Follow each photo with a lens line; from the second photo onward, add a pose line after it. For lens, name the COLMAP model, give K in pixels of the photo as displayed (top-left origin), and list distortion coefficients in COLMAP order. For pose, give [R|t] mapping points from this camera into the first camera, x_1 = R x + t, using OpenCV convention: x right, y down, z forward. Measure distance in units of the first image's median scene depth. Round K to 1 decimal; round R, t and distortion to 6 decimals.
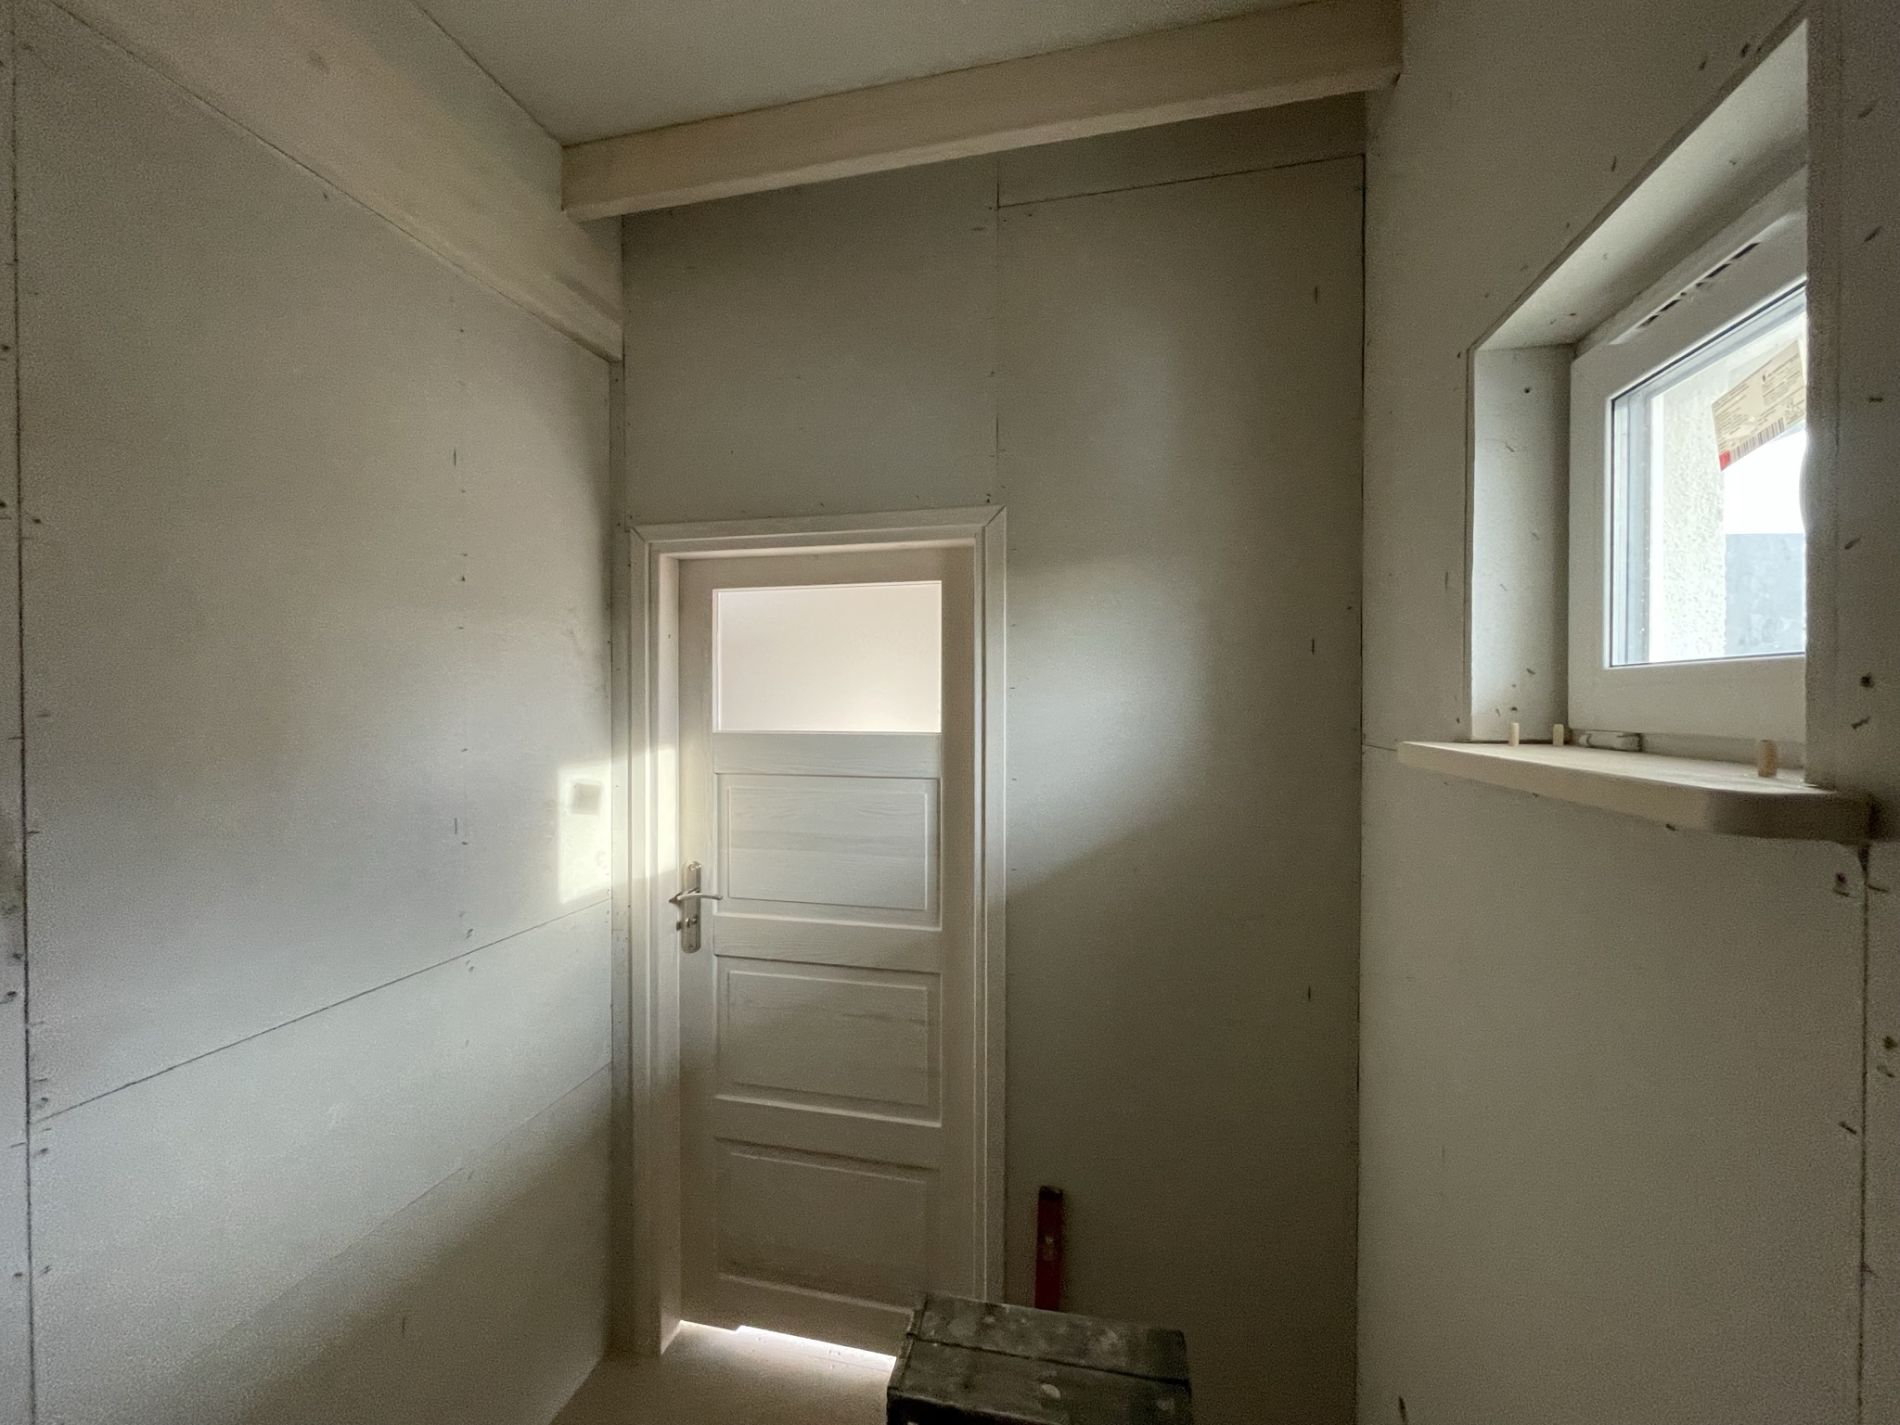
lens RADIAL K [[769.8, 0, 950.0], [0, 769.8, 712.5], [0, 0, 1]] dist [-0.007646, 0.000228]
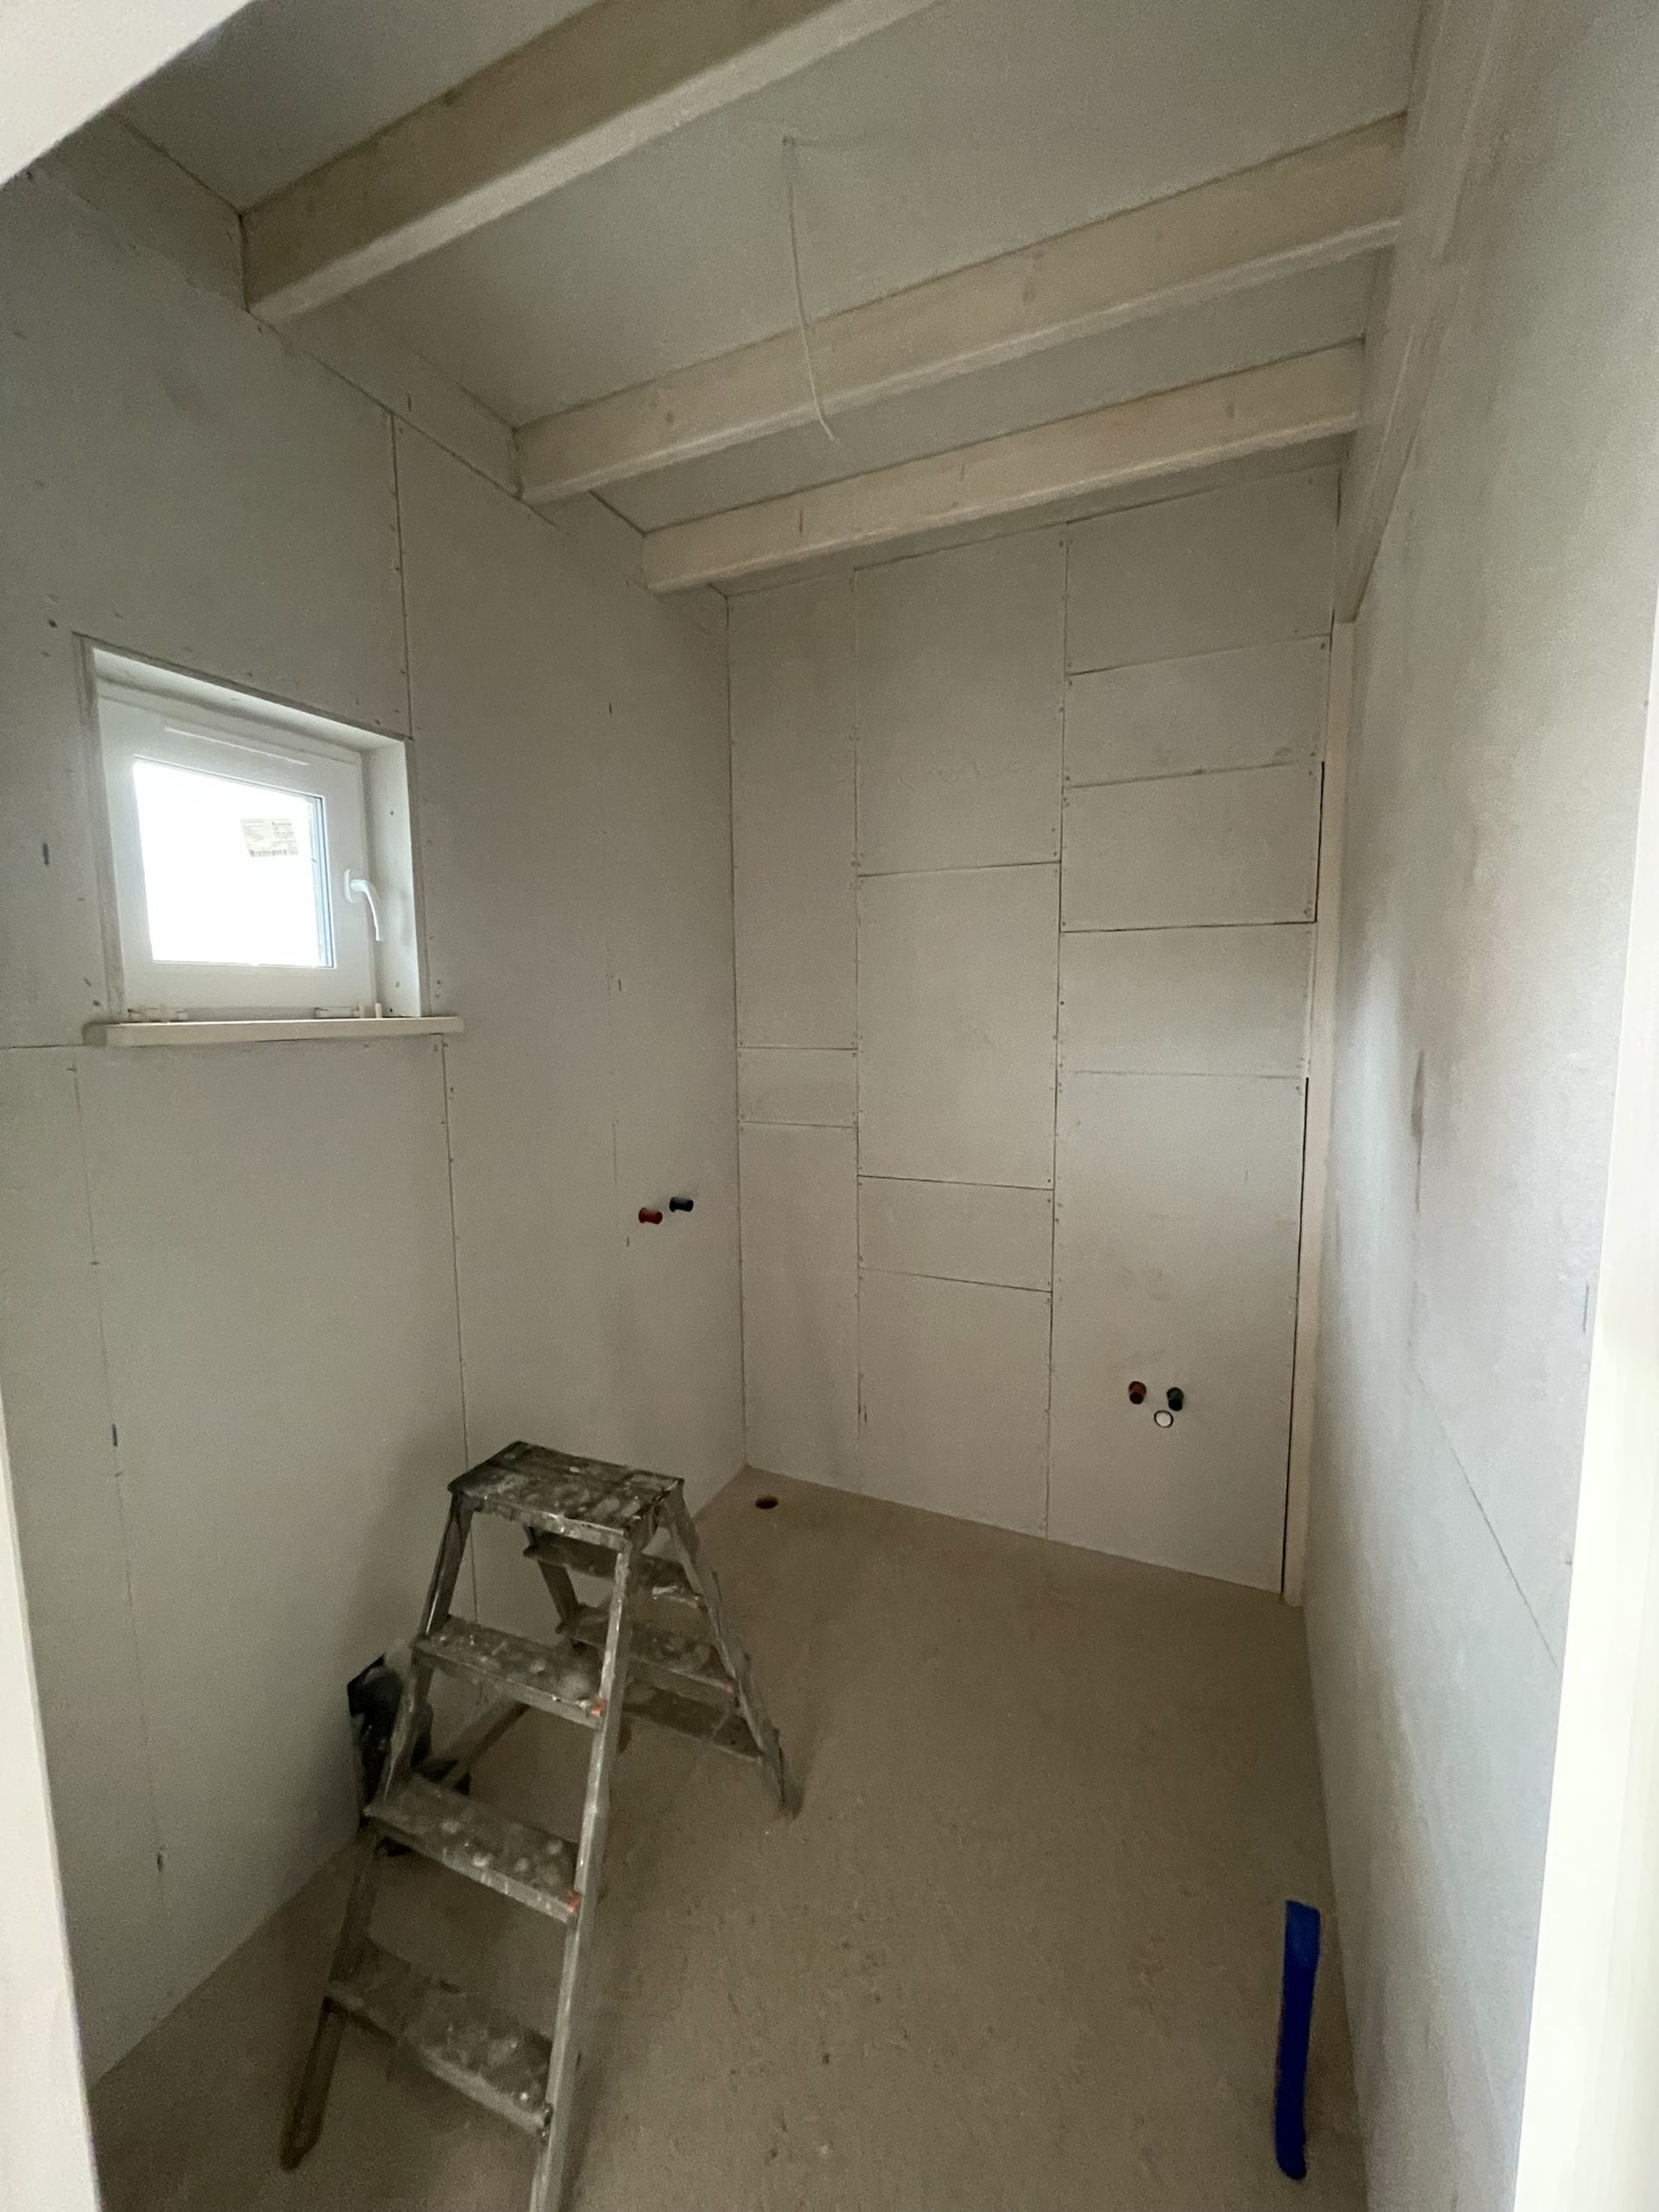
lens RADIAL K [[896.2, 0, 829.5], [0, 896.2, 1106.0], [0, 0, 1]] dist [-0.007646, 0.000228]
pose [[-0.979663, -0.013118, 0.200223, -0.775618], [0.013536, 0.991267, 0.131176, 0.005393], [-0.200195, 0.131218, -0.970929, 2.876443]]
